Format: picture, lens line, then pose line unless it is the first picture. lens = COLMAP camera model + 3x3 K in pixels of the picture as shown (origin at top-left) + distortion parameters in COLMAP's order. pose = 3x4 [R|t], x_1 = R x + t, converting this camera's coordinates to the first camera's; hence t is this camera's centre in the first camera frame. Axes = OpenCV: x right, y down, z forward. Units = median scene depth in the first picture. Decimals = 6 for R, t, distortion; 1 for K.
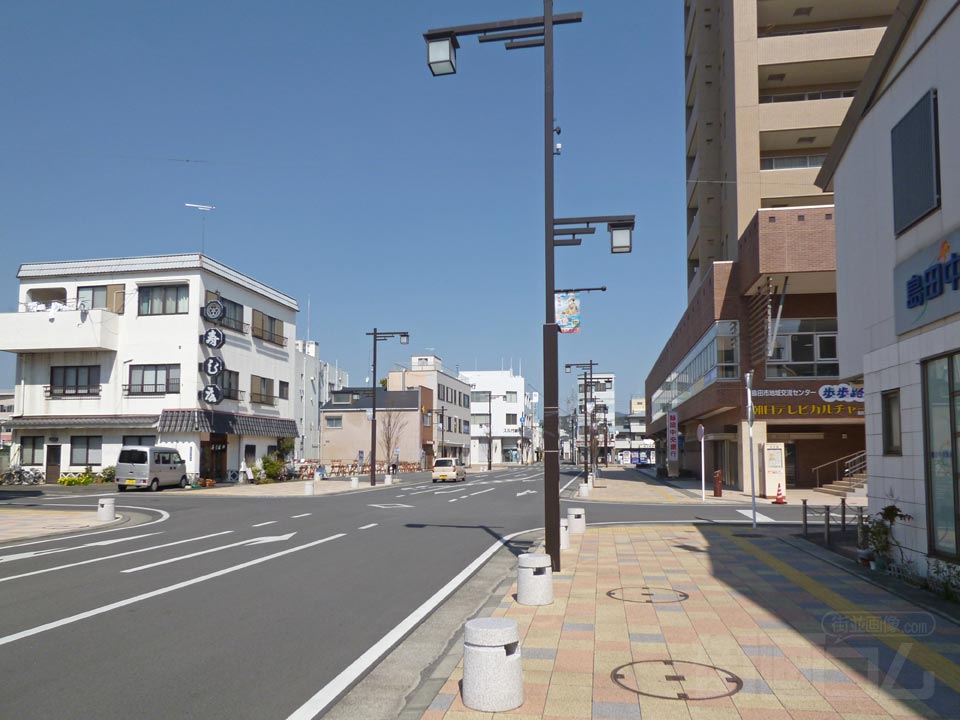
lens RADIAL K [[707.3, 0, 482.8], [0, 707.3, 414.4], [0, 0, 1]] dist [-0.031813, 0.039661]
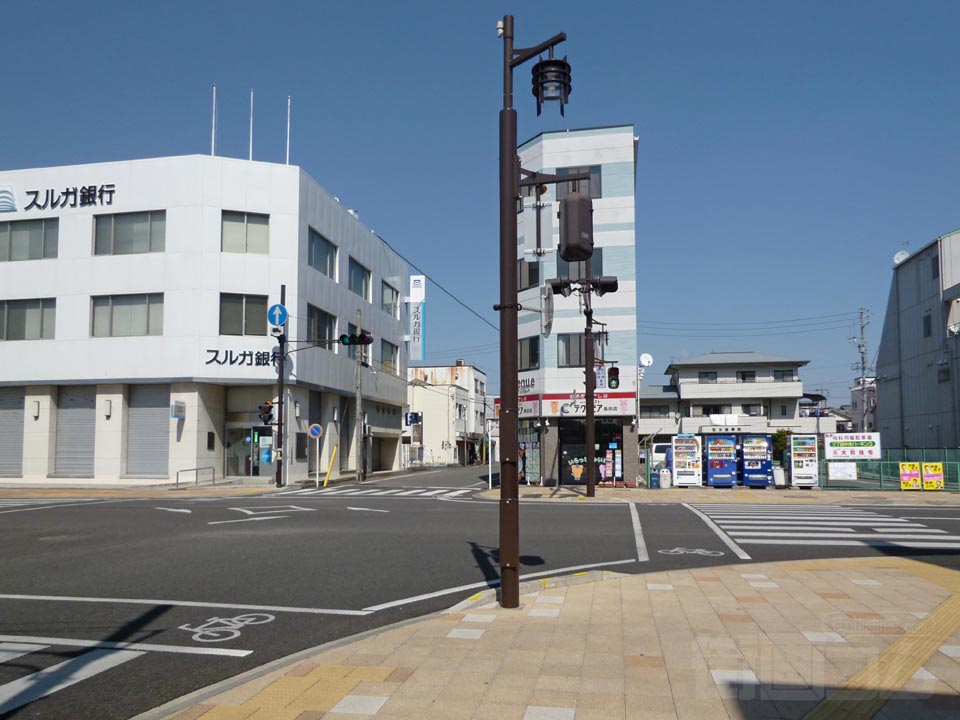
lens RADIAL K [[713.2, 0, 481.2], [0, 713.2, 408.5], [0, 0, 1]] dist [-0.010899, -0.001352]
pose [[0.998924, 0.001804, -0.046332, 0.140871], [-0.001512, 0.999979, 0.006341, 0.039501], [0.046342, -0.006265, 0.998906, 0.734619]]
